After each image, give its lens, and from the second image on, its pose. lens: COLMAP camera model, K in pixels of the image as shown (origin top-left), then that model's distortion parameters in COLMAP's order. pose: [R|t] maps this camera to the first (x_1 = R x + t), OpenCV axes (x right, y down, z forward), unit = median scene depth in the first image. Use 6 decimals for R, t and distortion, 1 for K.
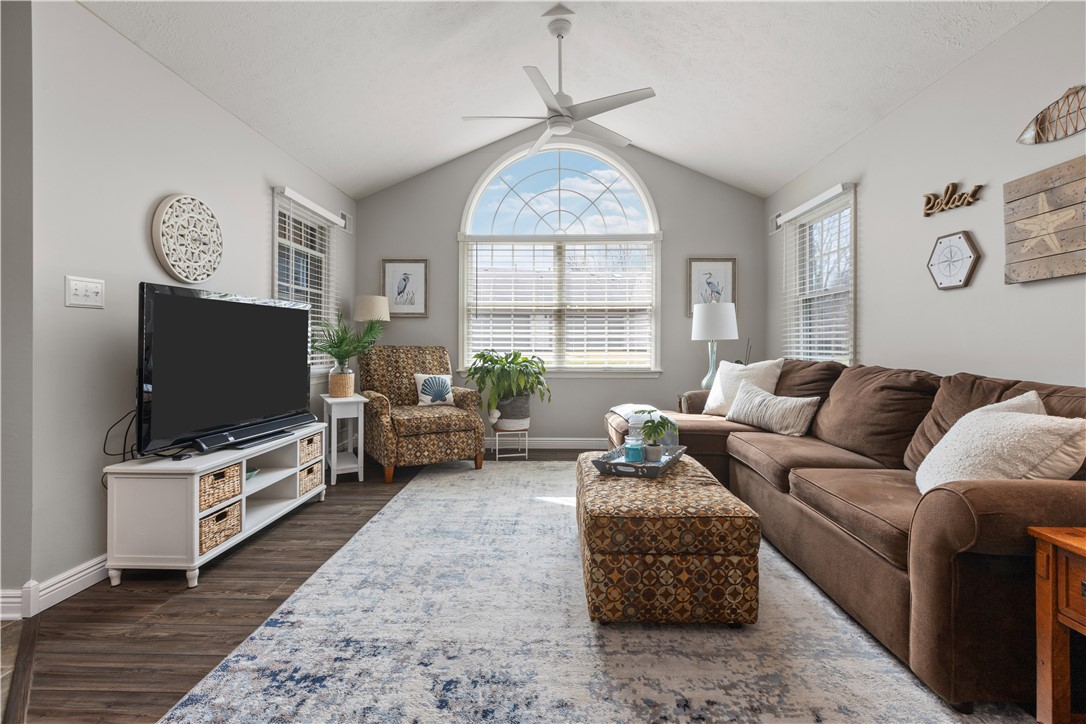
lens RADIAL K [[492.4, 0, 544.5], [0, 492.4, 344.5], [0, 0, 1]] dist [-0.000029, -0.000490]
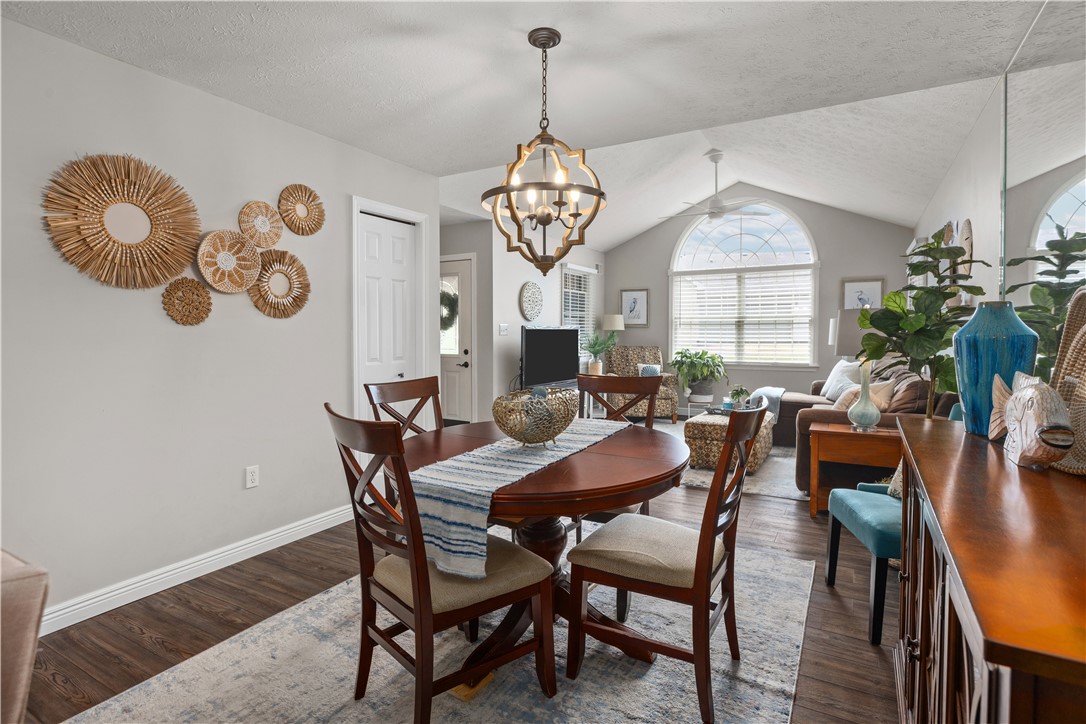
lens RADIAL K [[541.2, 0, 547.4], [0, 541.2, 348.7], [0, 0, 1]] dist [-0.001090, -0.000471]
pose [[0.881467, 0.012251, -0.472086, 0.393189], [0.002256, 0.999543, 0.030152, -0.055057], [0.472240, -0.027644, 0.881037, -0.882775]]
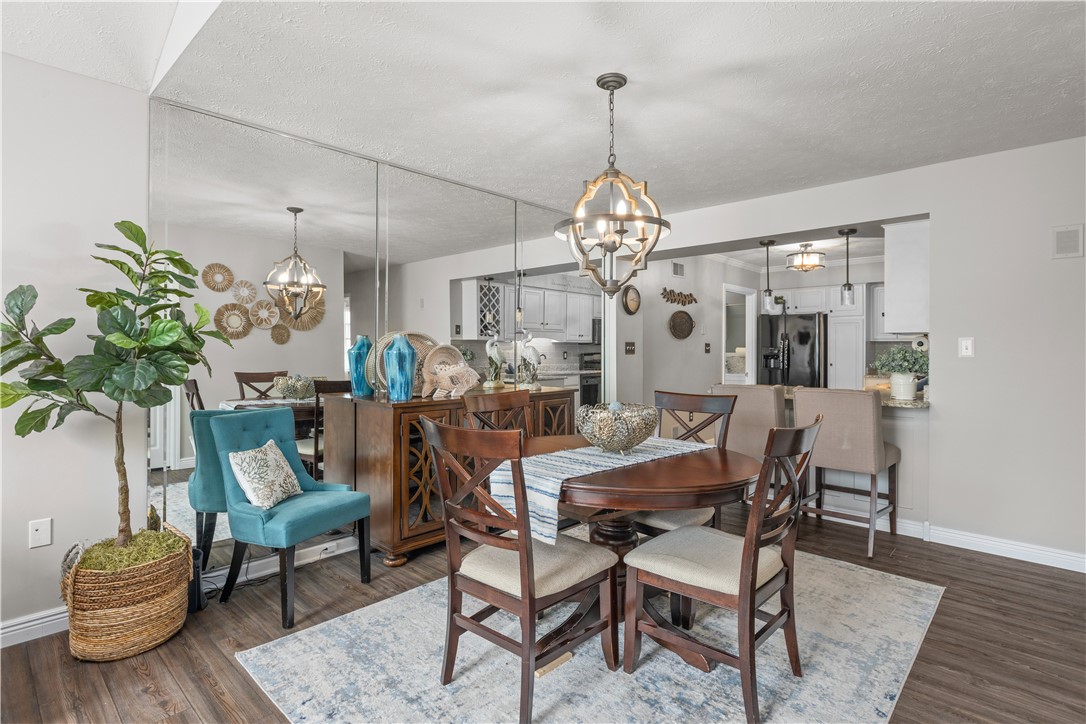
lens RADIAL K [[541.2, 0, 547.4], [0, 541.2, 348.7], [0, 0, 1]] dist [-0.001090, -0.000471]
pose [[-0.748754, -0.005813, 0.662823, -0.317364], [-0.004367, 0.999983, 0.003836, -0.059169], [-0.662834, -0.000022, -0.748767, 0.265929]]
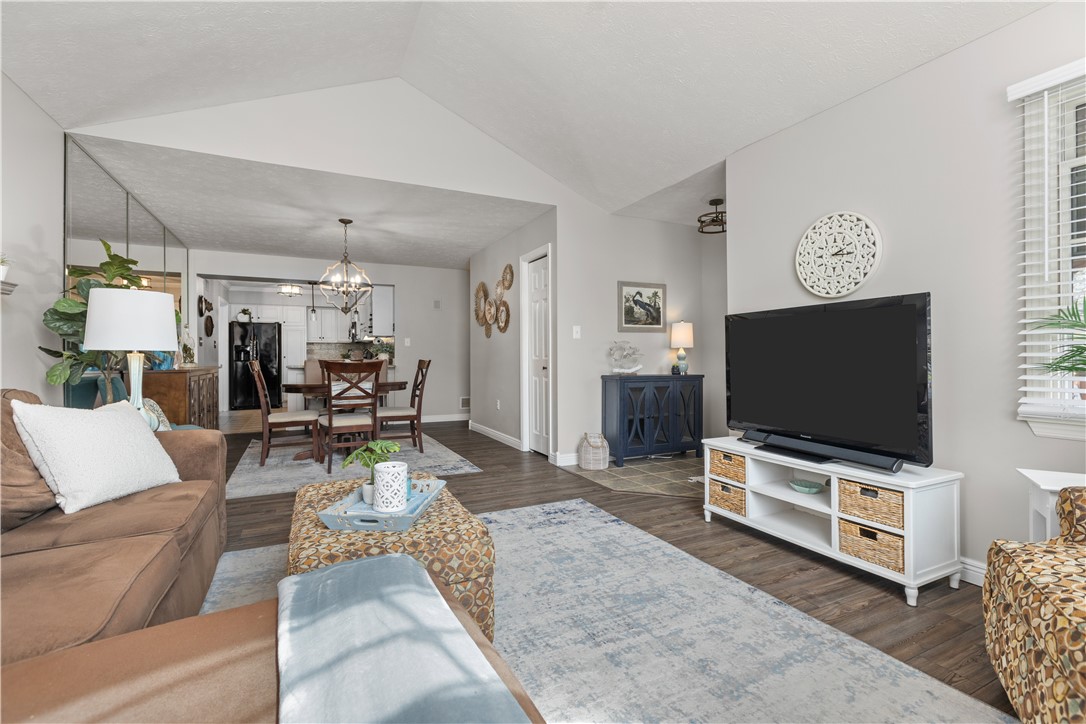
lens RADIAL K [[488.1, 0, 544.9], [0, 488.1, 354.4], [0, 0, 1]] dist [0.000481, -0.000065]
pose [[-0.884786, 0.000604, -0.465997, 0.238135], [0.001532, 0.999998, -0.001614, -0.001781], [0.465995, -0.002142, -0.884785, 1.259970]]
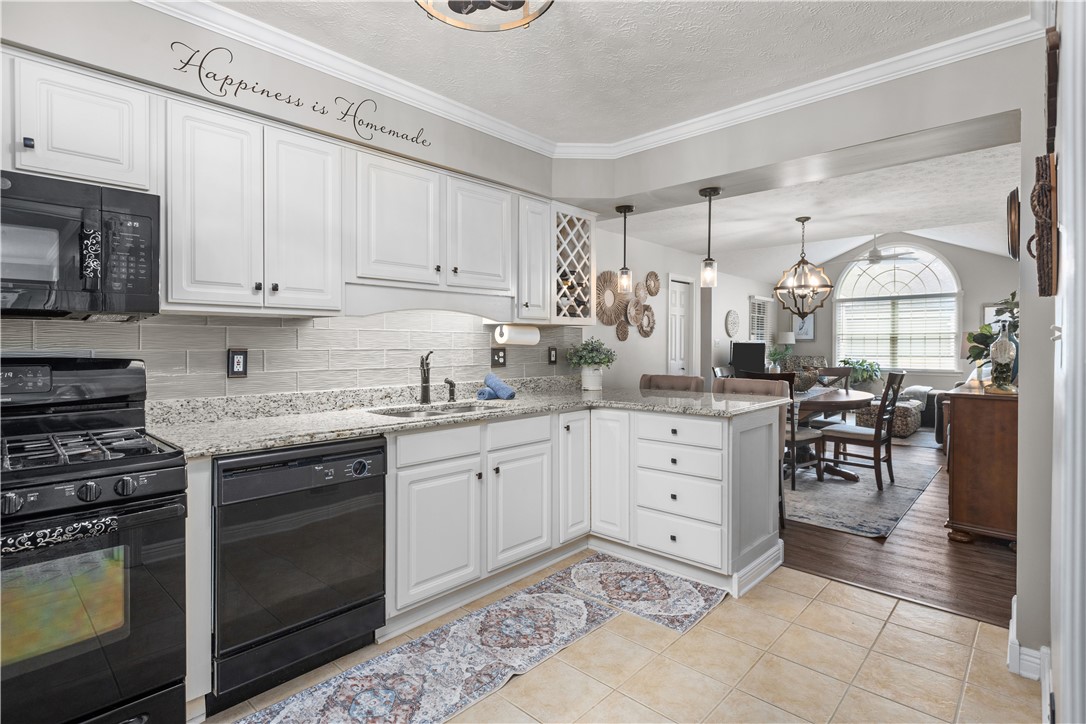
lens RADIAL K [[541.2, 0, 547.4], [0, 541.2, 348.7], [0, 0, 1]] dist [-0.001090, -0.000471]
pose [[0.754546, 0.003962, -0.656235, 0.534162], [-0.000666, 0.999986, 0.005271, -0.051138], [0.656246, -0.003541, 0.754538, -1.907762]]
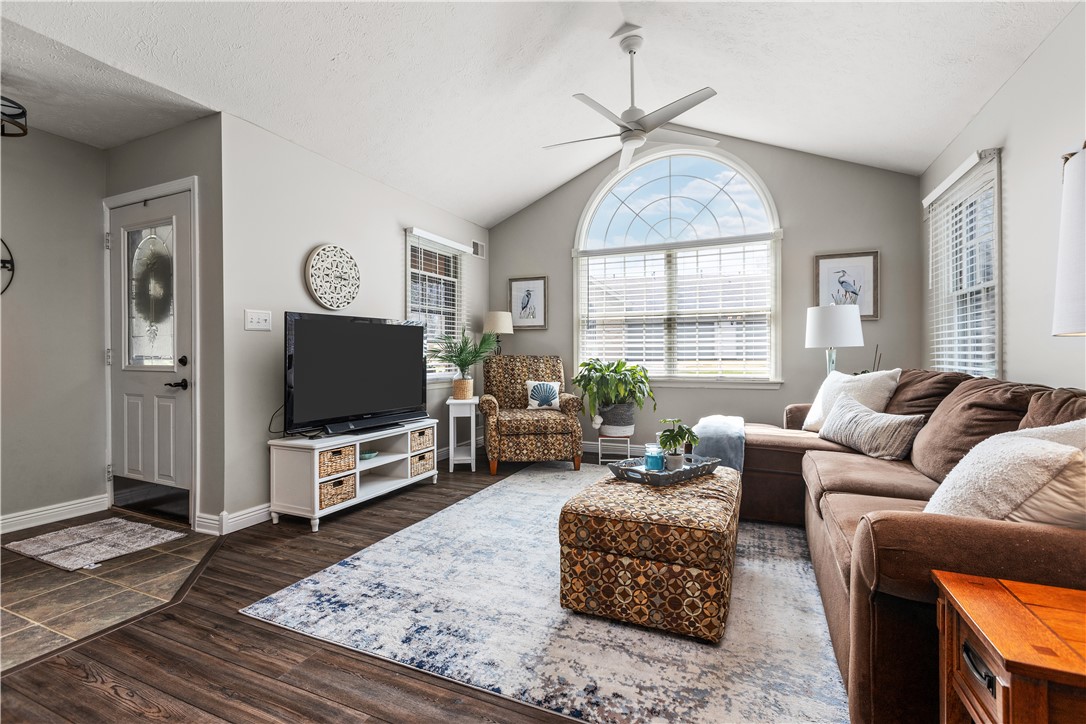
lens RADIAL K [[488.1, 0, 544.9], [0, 488.1, 354.4], [0, 0, 1]] dist [0.000481, -0.000065]
pose [[0.923823, -0.005012, -0.382786, 0.246823], [0.005636, 0.999984, 0.000509, -0.000155], [0.382778, -0.002627, 0.923837, -0.007427]]
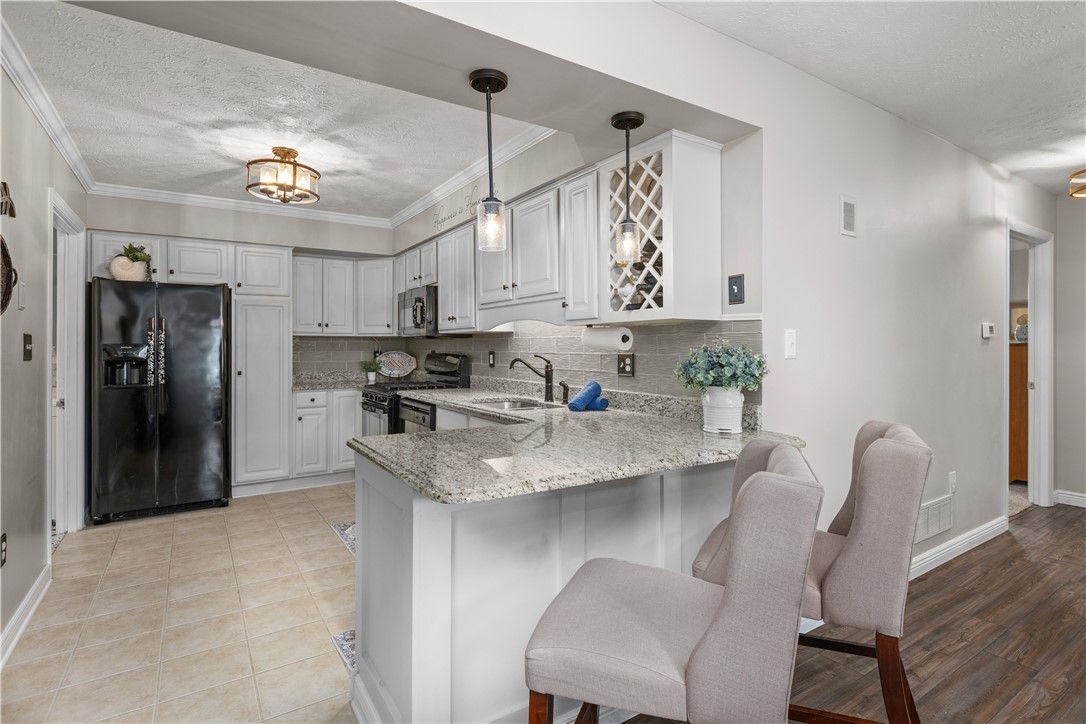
lens RADIAL K [[544.6, 0, 544.0], [0, 544.6, 344.4], [0, 0, 1]] dist [-0.001081, -0.000187]
pose [[-0.824443, -0.003252, -0.565936, 0.391039], [-0.001749, 0.999993, -0.003197, -0.058587], [0.565942, -0.001646, -0.824443, -0.587355]]
